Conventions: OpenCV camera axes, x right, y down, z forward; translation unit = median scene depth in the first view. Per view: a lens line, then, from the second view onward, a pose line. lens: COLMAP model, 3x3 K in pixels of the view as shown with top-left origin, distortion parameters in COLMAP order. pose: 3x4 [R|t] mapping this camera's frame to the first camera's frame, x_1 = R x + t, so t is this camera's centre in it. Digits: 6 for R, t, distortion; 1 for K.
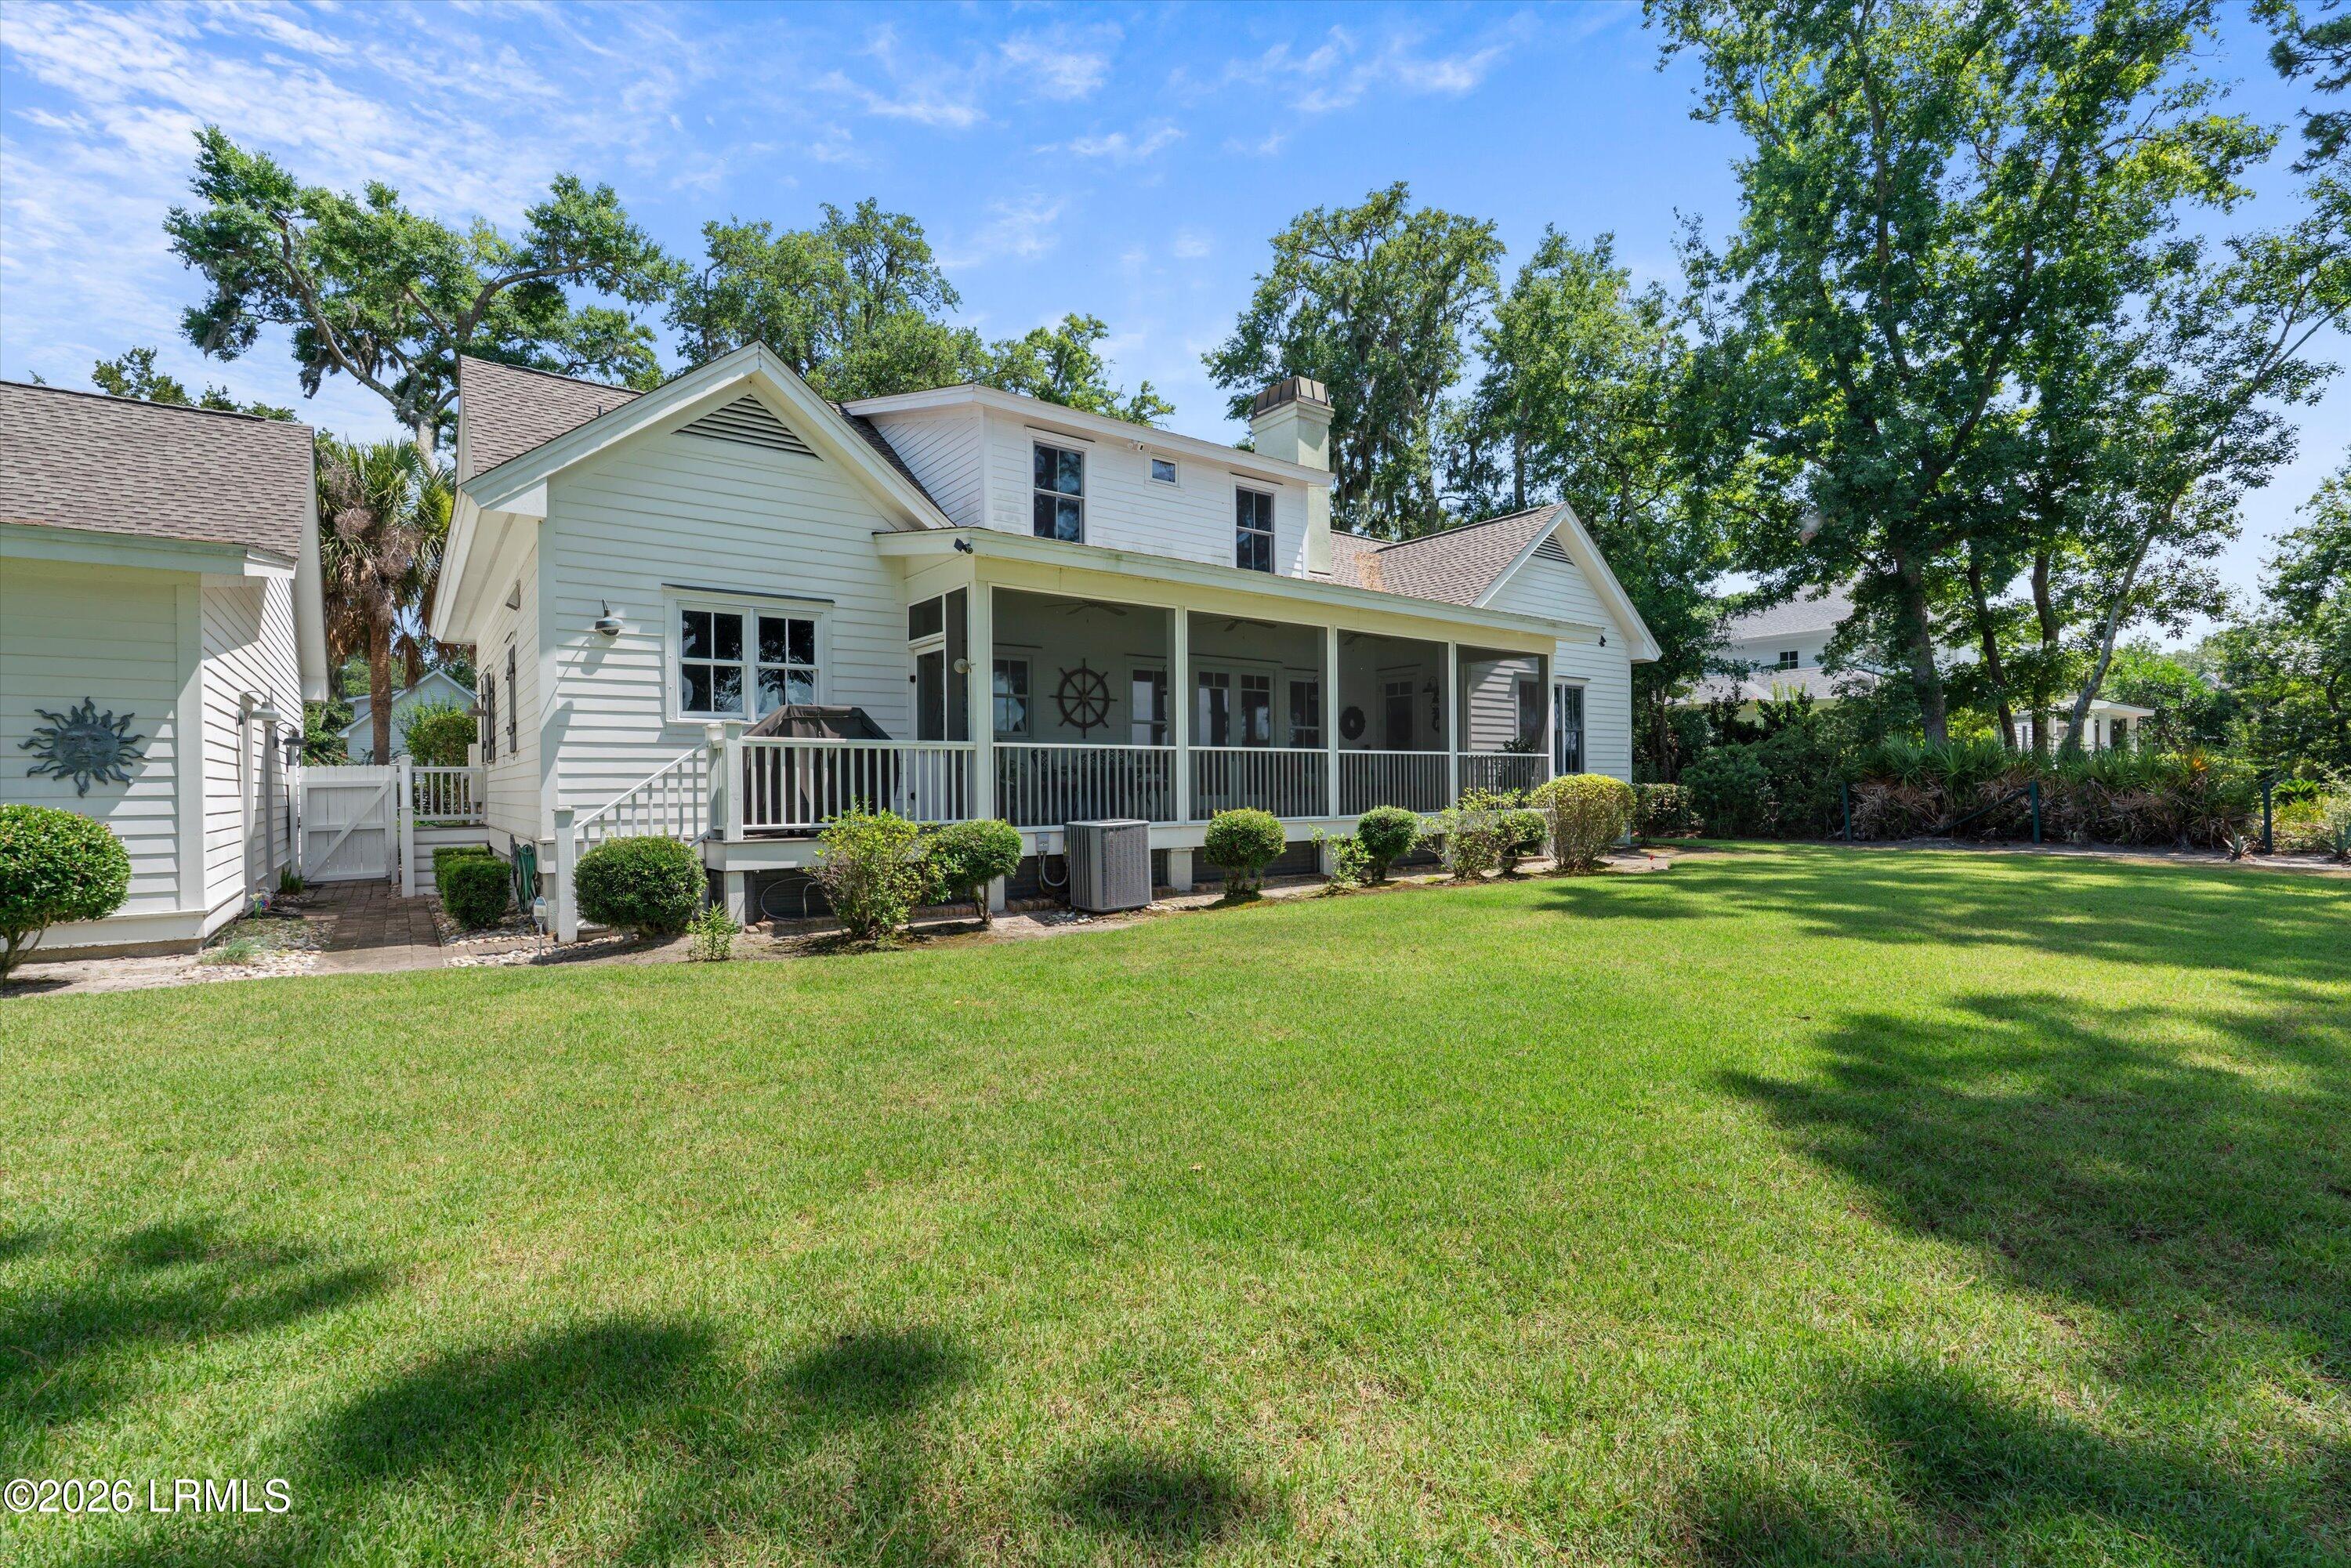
lens RADIAL K [[1049.8, 0, 1181.9], [0, 1049.8, 787.3], [0, 0, 1]] dist [-0.009696, 0.000754]
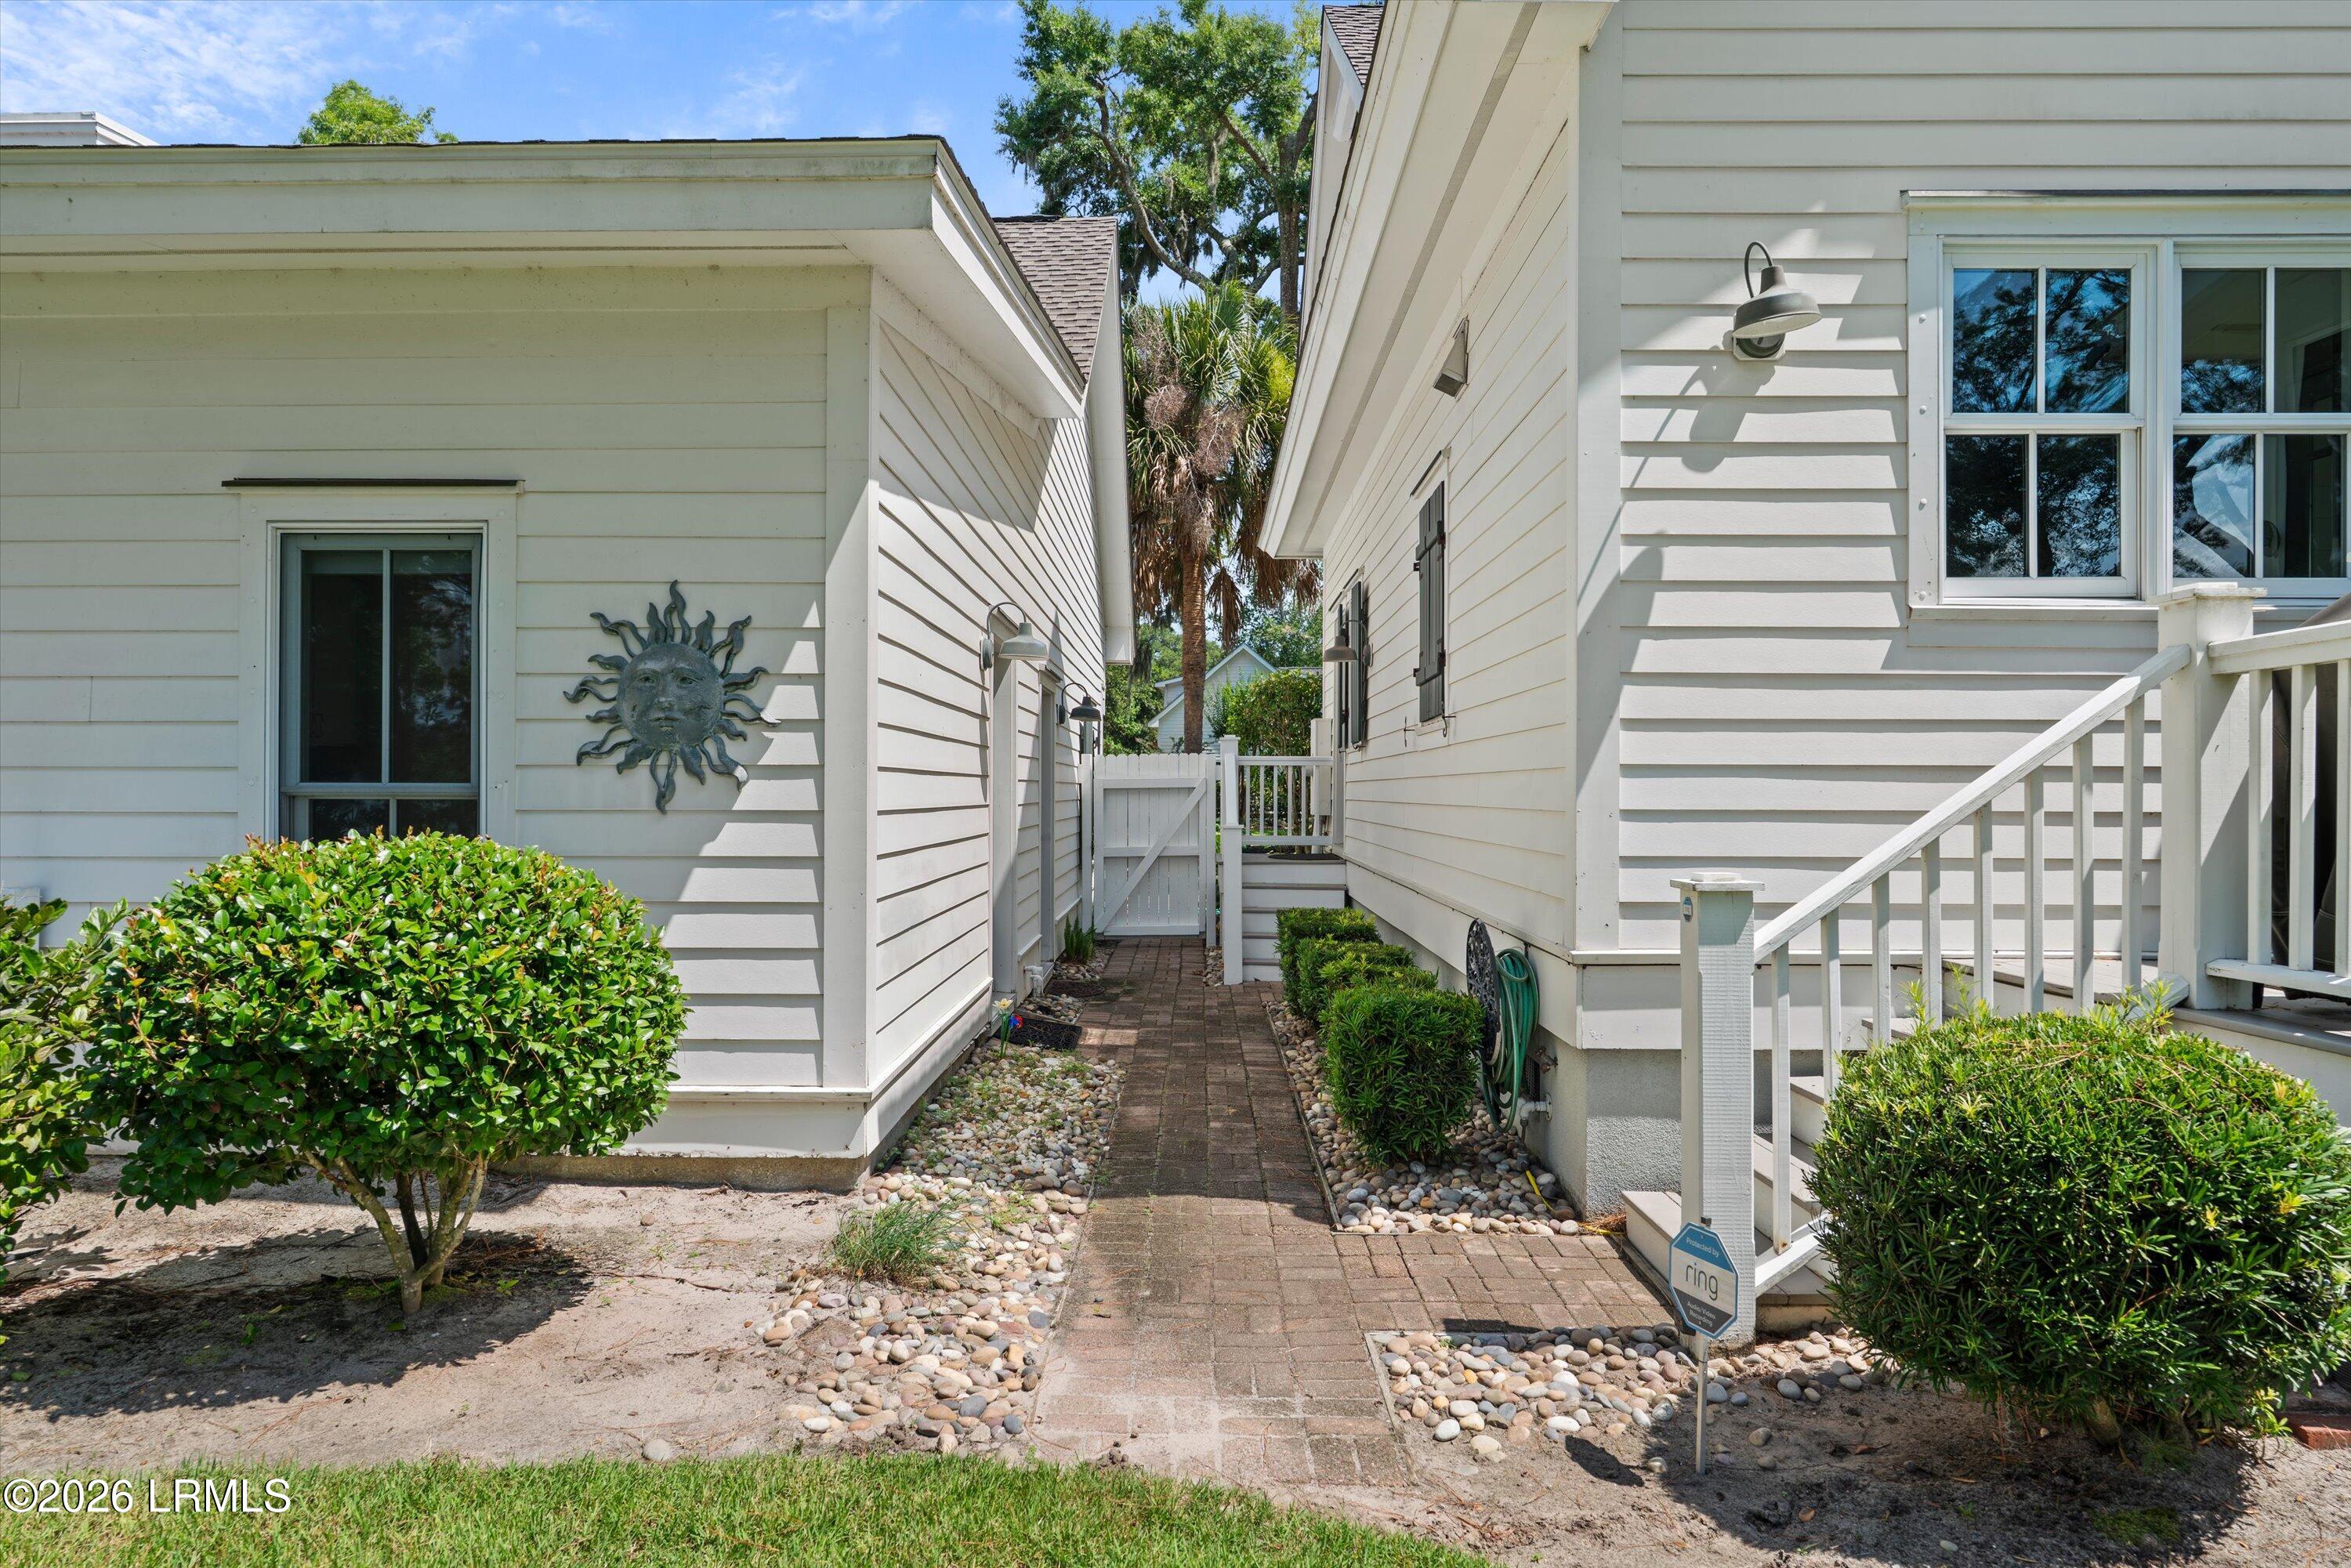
lens RADIAL K [[1369.0, 0, 1165.3], [0, 1369.0, 786.6], [0, 0, 1]] dist [-0.001376, -0.000211]
pose [[0.784063, 0.012444, -0.620557, -0.218488], [-0.014123, 0.999898, 0.002206, -0.002195], [0.620521, 0.007034, 0.784159, 0.277308]]
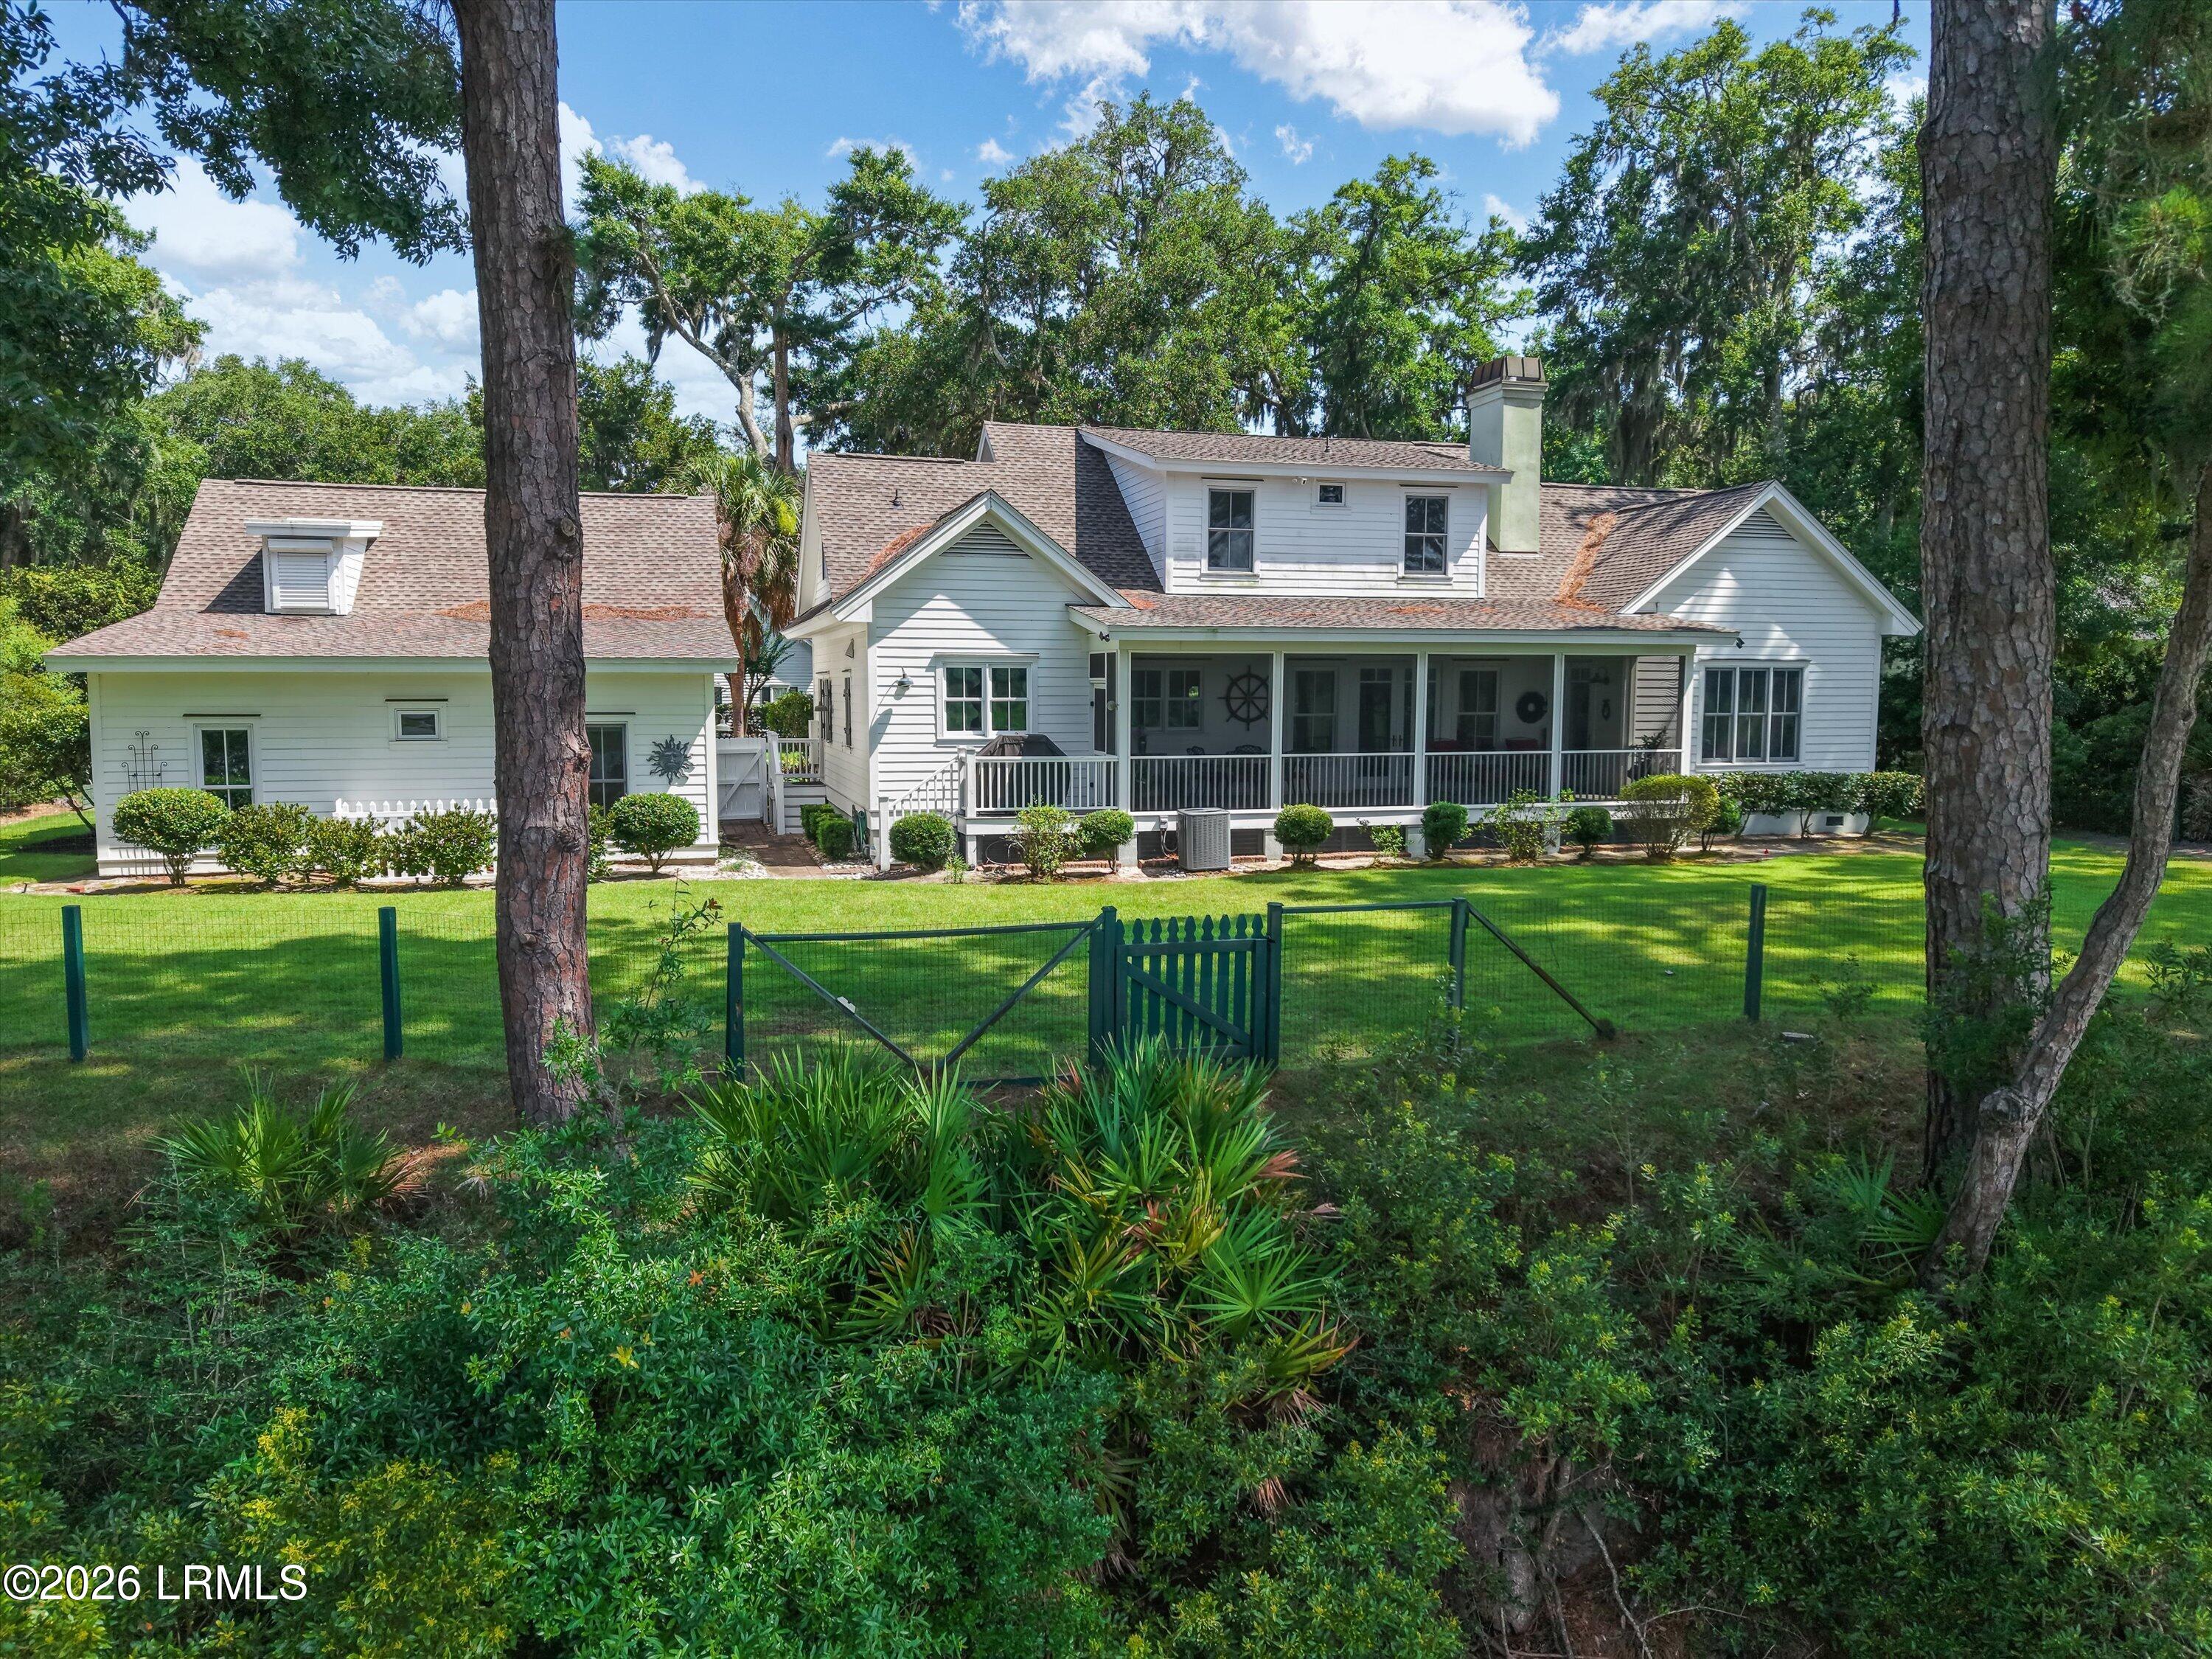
lens RADIAL K [[1557.2, 0, 1086.8], [0, 1557.2, 833.0], [0, 0, 1]] dist [0.027849, -0.033943]
pose [[0.929701, 0.048912, -0.365052, 0.324394], [-0.012616, 0.994790, 0.101159, -0.087188], [0.368098, -0.089443, 0.925475, -0.615996]]
